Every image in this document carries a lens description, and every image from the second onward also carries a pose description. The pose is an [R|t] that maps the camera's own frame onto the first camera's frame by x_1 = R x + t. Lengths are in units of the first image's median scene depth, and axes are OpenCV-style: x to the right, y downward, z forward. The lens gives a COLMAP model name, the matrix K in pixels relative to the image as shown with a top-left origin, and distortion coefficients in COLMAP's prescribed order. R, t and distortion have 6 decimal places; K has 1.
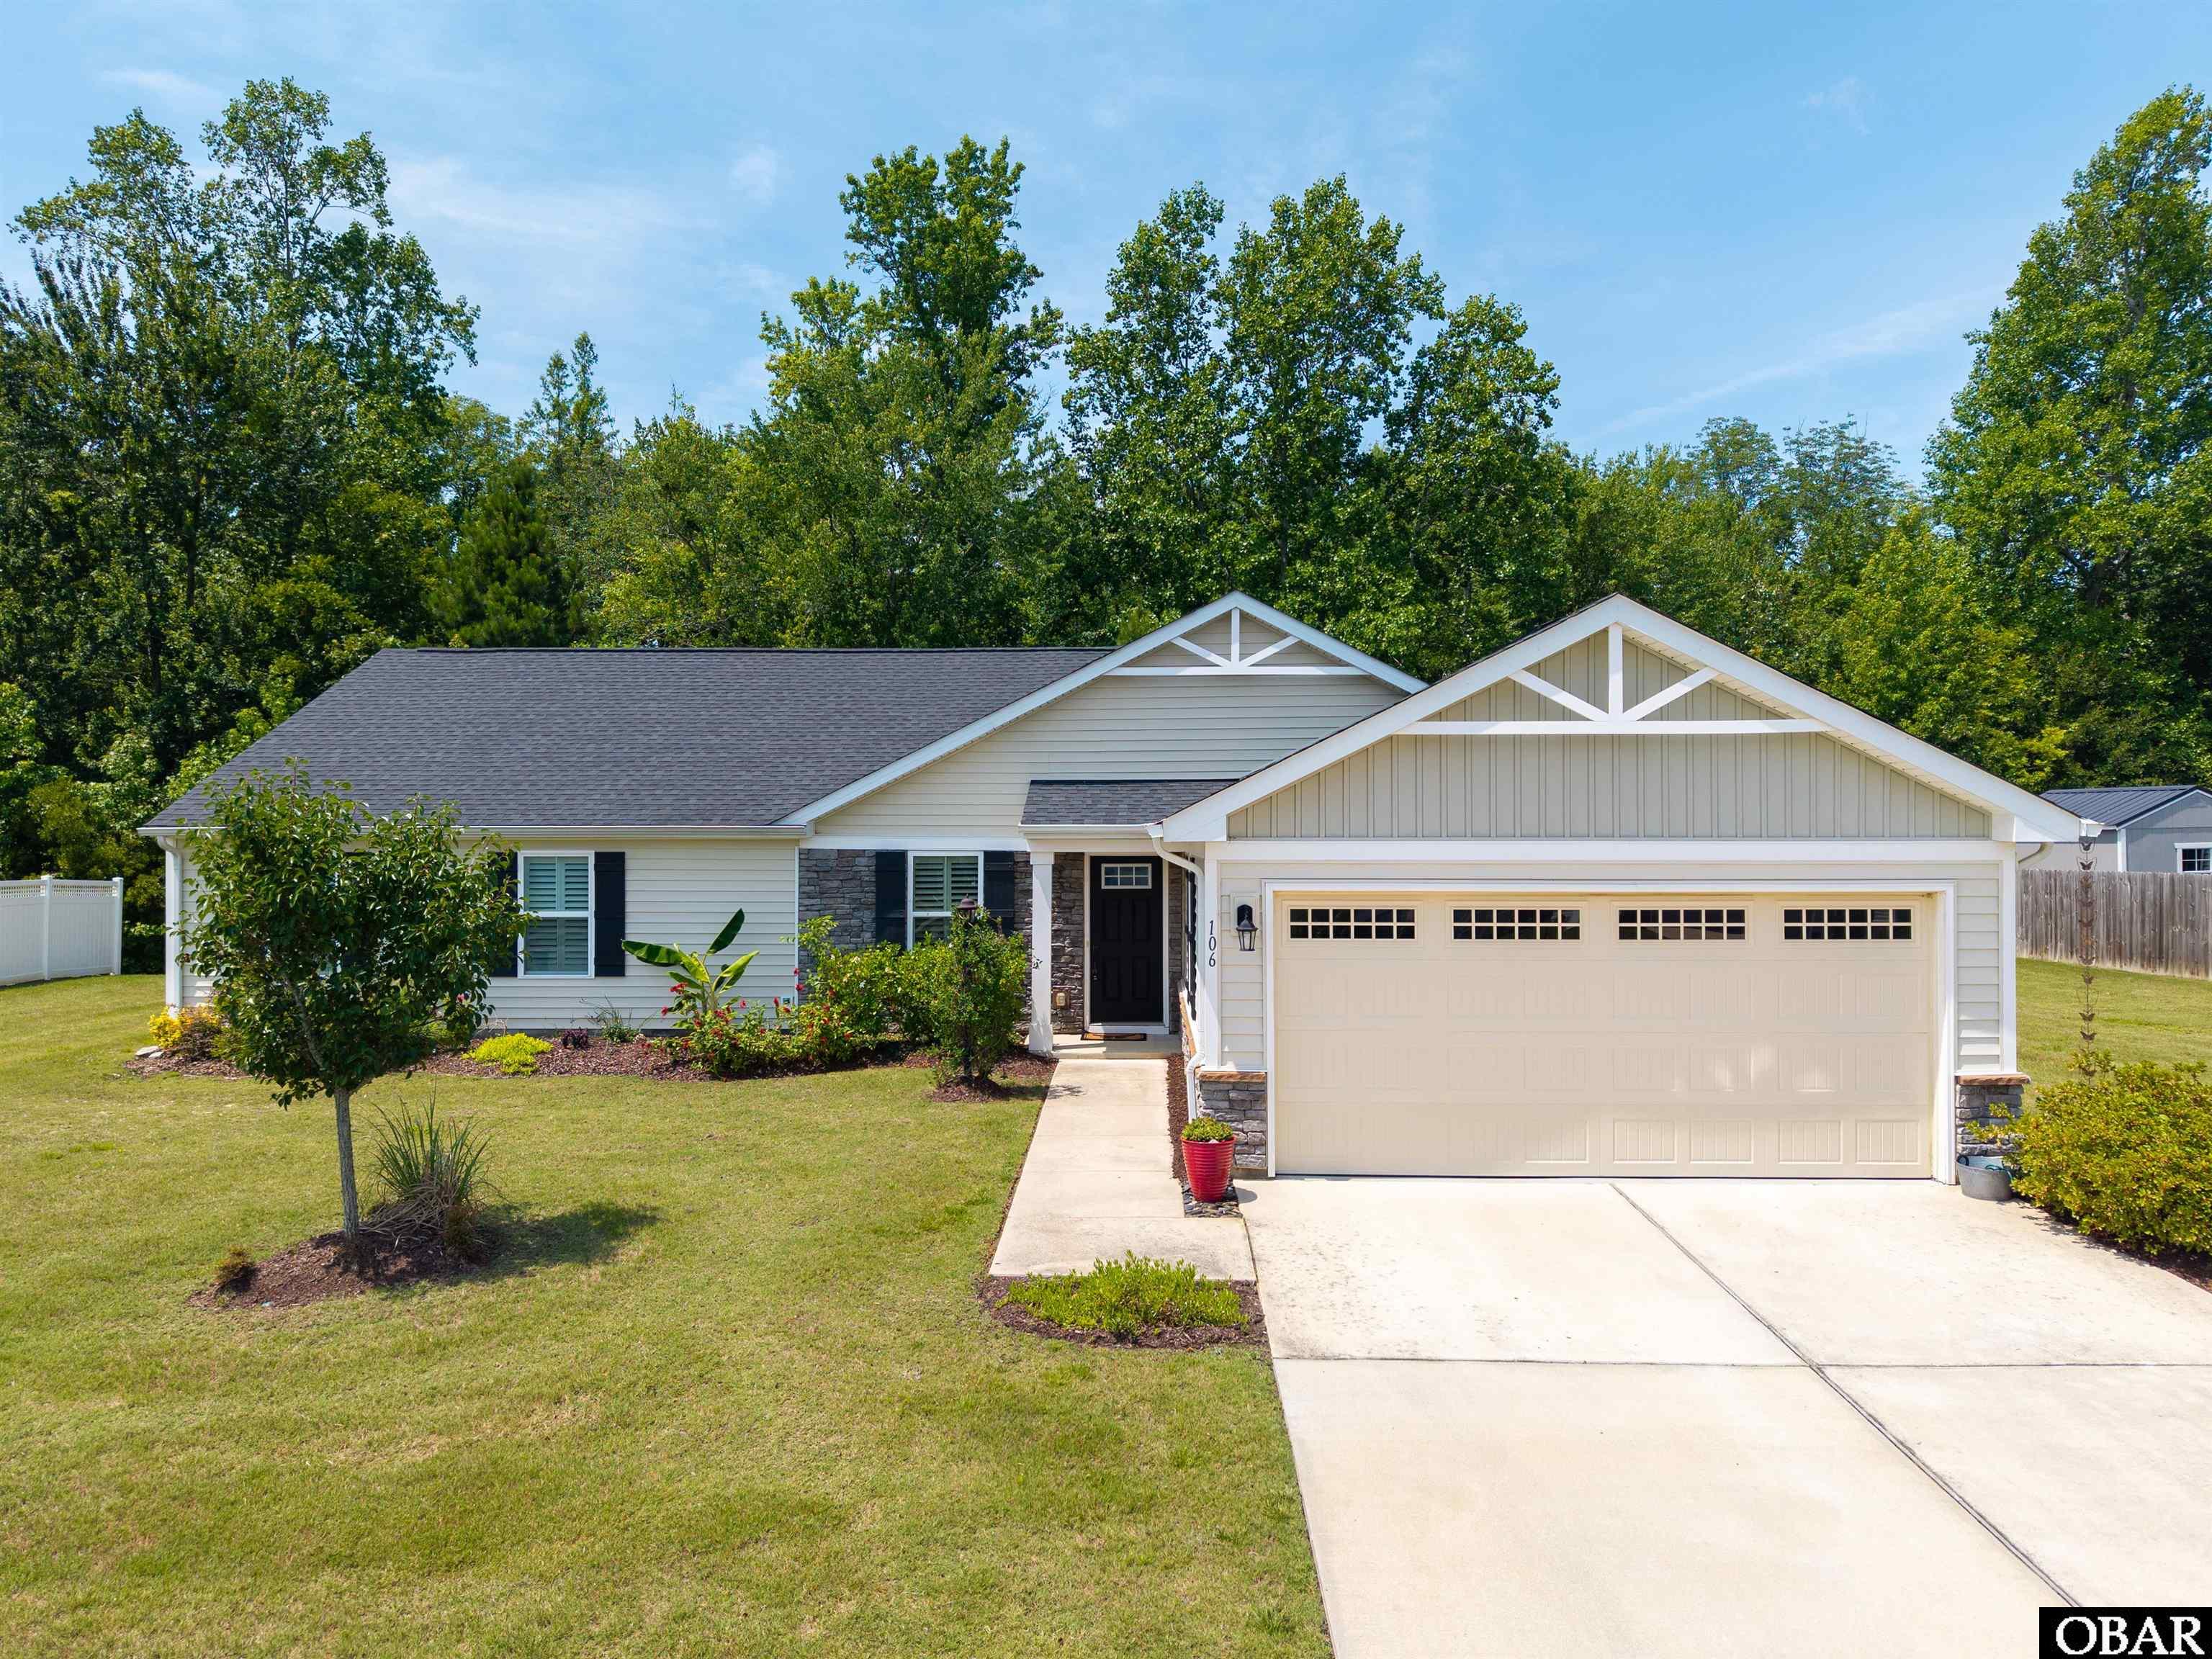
lens RADIAL K [[1496.0, 0, 1112.9], [0, 1496.0, 828.4], [0, 0, 1]] dist [0.042465, -0.049038]
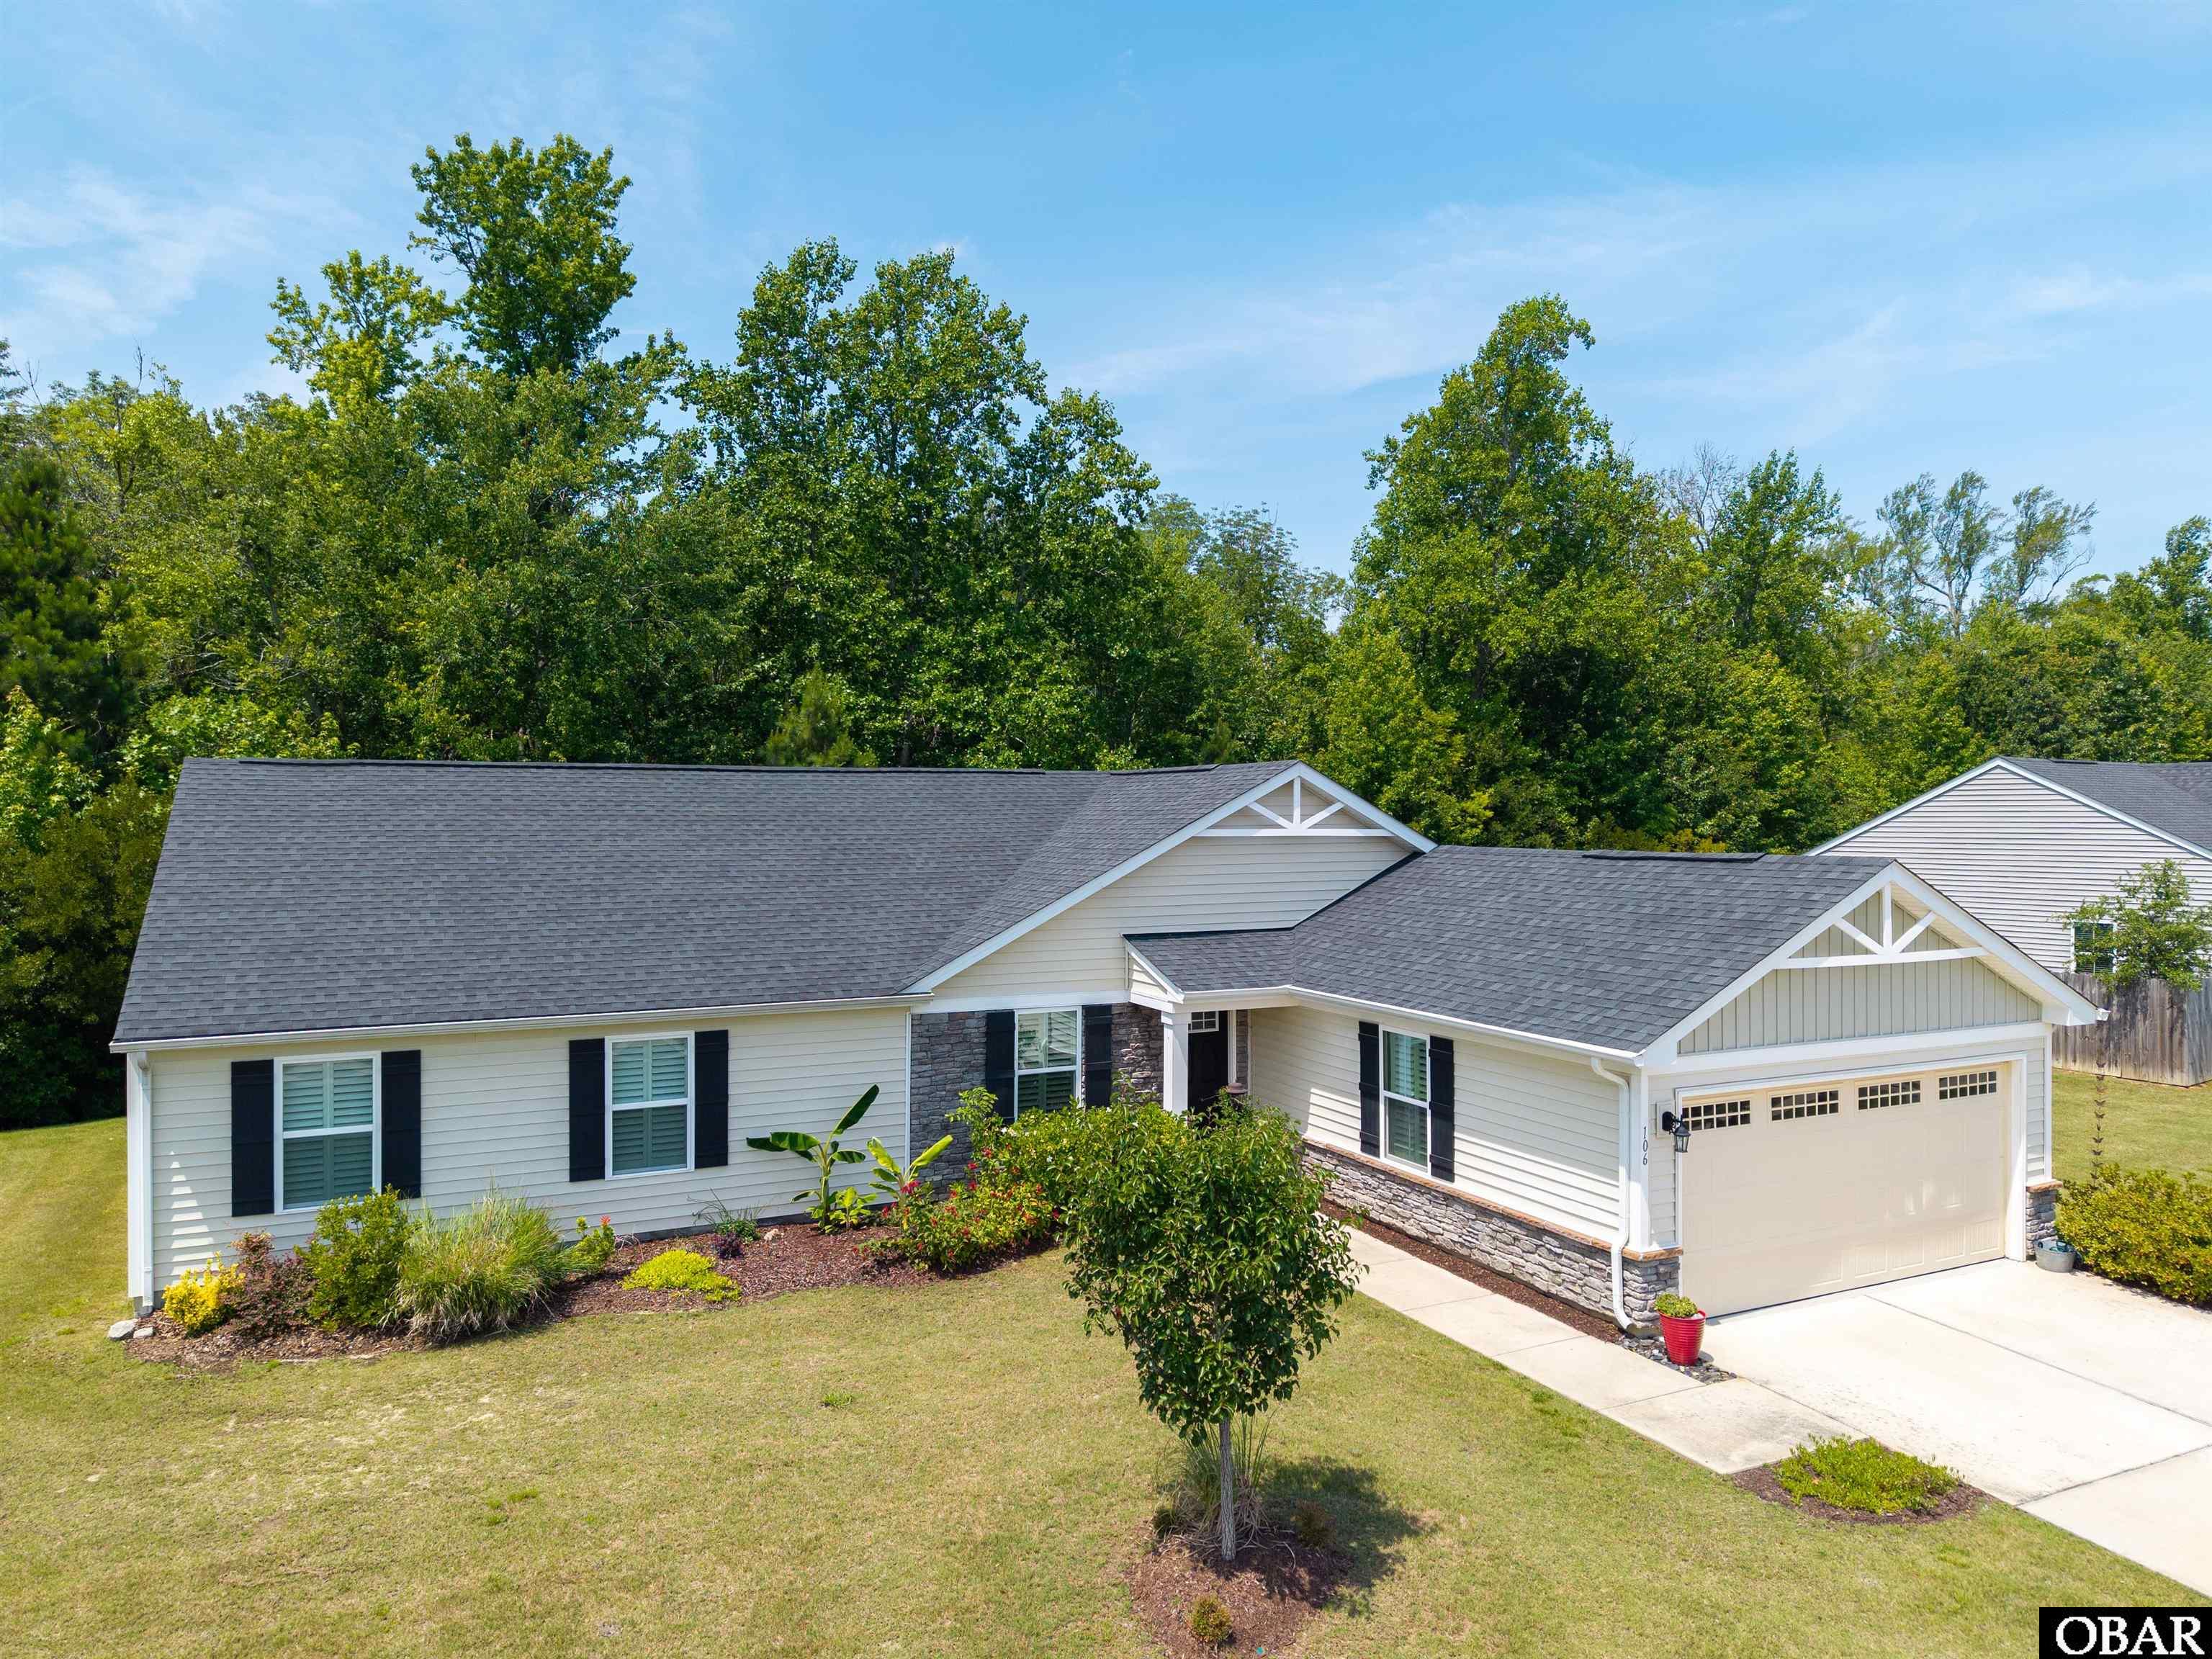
lens RADIAL K [[1492.8, 0, 1112.6], [0, 1492.8, 830.1], [0, 0, 1]] dist [0.043987, -0.050969]
pose [[0.884082, -0.003744, 0.467317, -0.274298], [-0.002611, 0.999913, 0.012950, -0.059783], [-0.467325, -0.012670, 0.883995, 0.041508]]
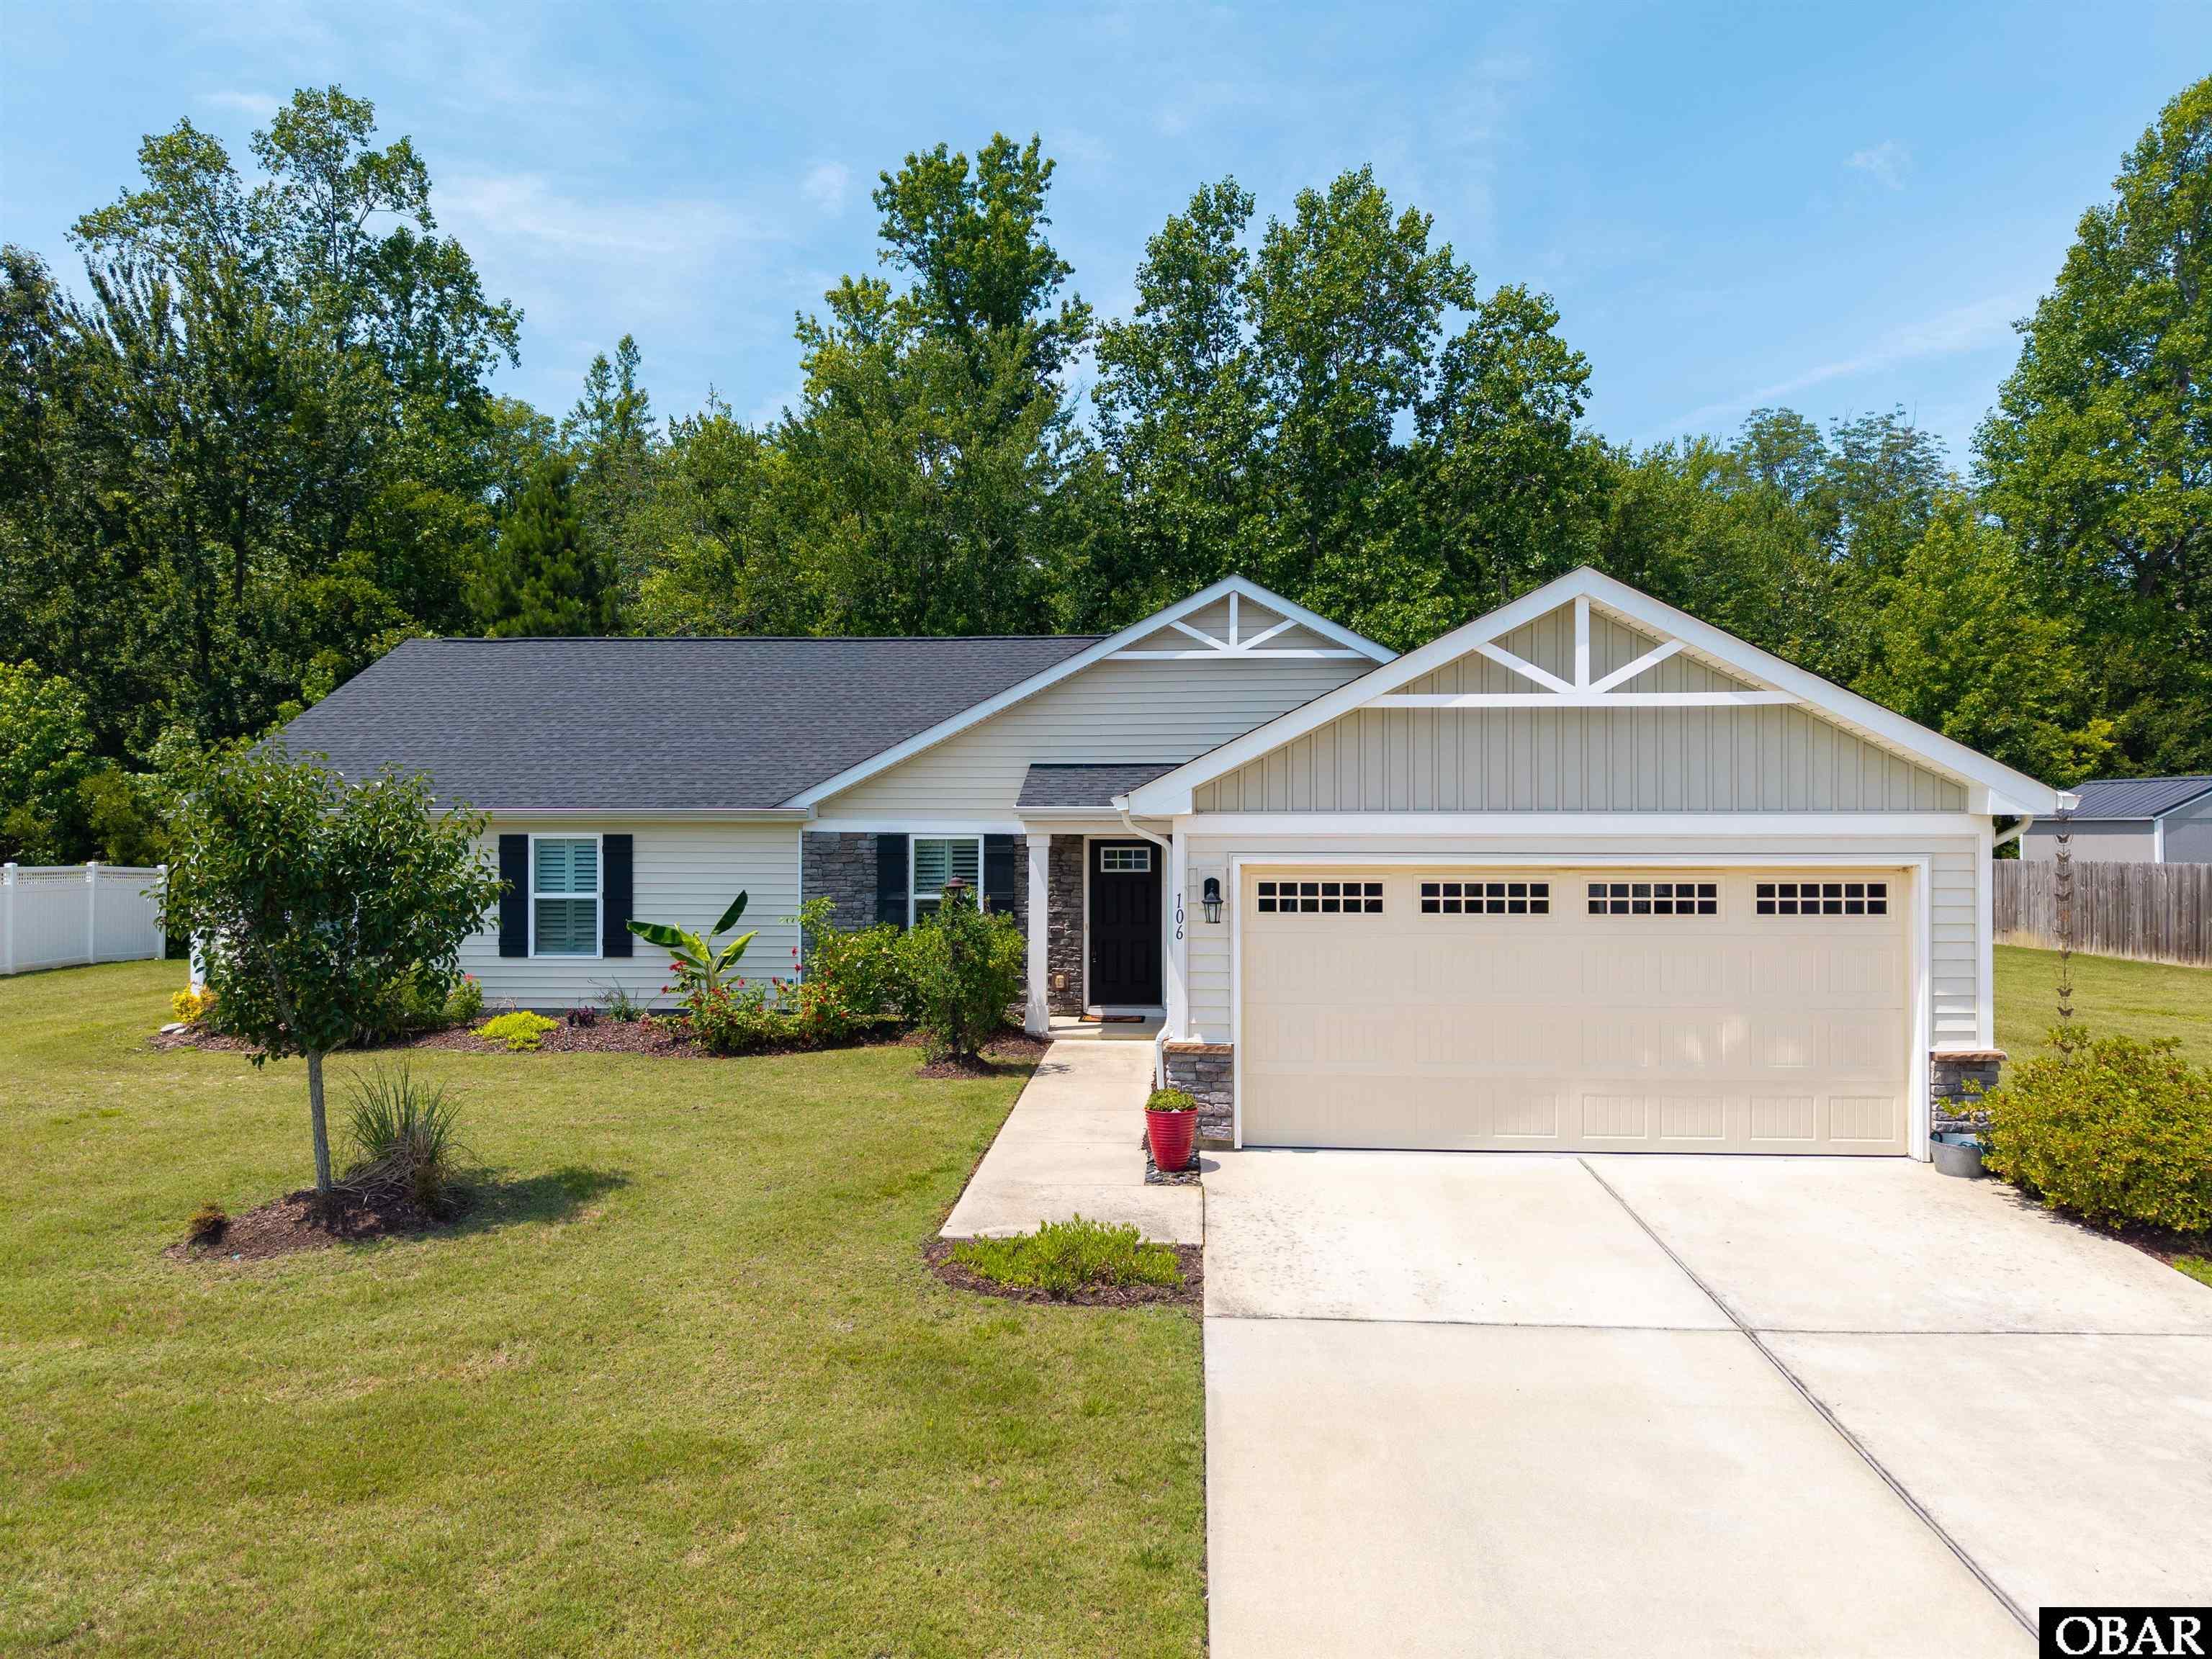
lens RADIAL K [[1492.8, 0, 1112.6], [0, 1492.8, 830.1], [0, 0, 1]] dist [0.043987, -0.050969]
pose [[0.999413, 0.001149, -0.034227, 0.017419], [-0.001113, 0.999999, 0.001089, 0.005593], [0.034228, -0.001050, 0.999414, -0.001330]]
